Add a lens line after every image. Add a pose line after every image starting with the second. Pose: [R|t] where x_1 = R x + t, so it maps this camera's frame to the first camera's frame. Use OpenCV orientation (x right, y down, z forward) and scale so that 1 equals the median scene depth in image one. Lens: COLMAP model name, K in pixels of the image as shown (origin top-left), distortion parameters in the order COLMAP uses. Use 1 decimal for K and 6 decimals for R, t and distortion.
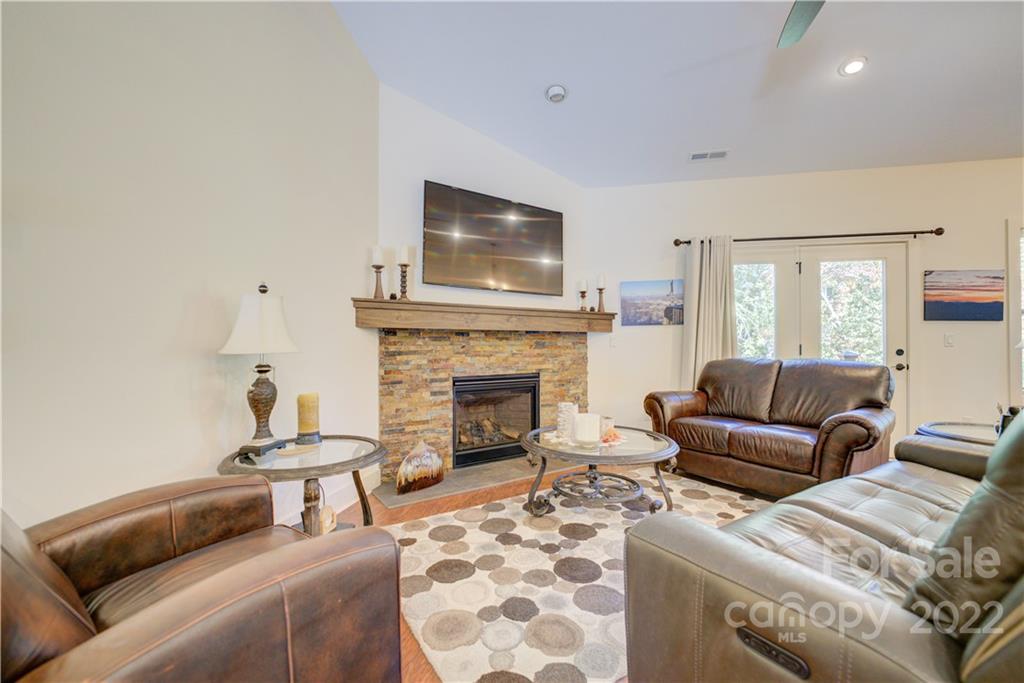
lens RADIAL K [[413.1, 0, 511.1], [0, 413.1, 345.6], [0, 0, 1]] dist [-0.017048, 0.000074]
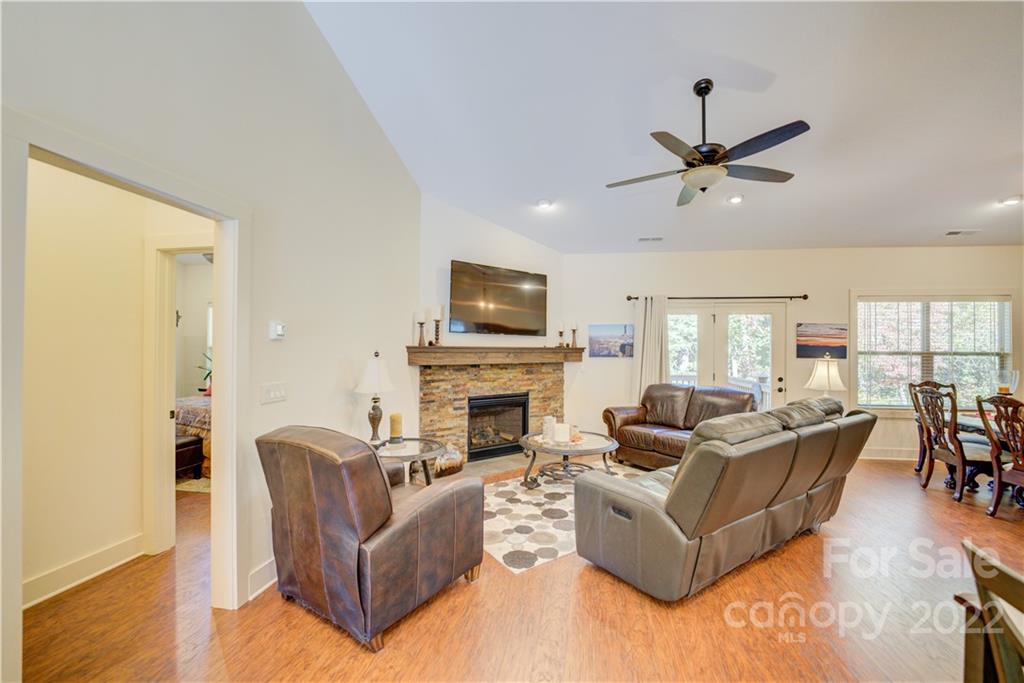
lens RADIAL K [[420.5, 0, 514.8], [0, 420.5, 347.7], [0, 0, 1]] dist [-0.014554, 0.000343]
pose [[0.998326, 0.008104, 0.057274, -0.070126], [-0.008080, 0.999967, -0.000650, -0.097559], [-0.057277, 0.000186, 0.998358, -0.468024]]
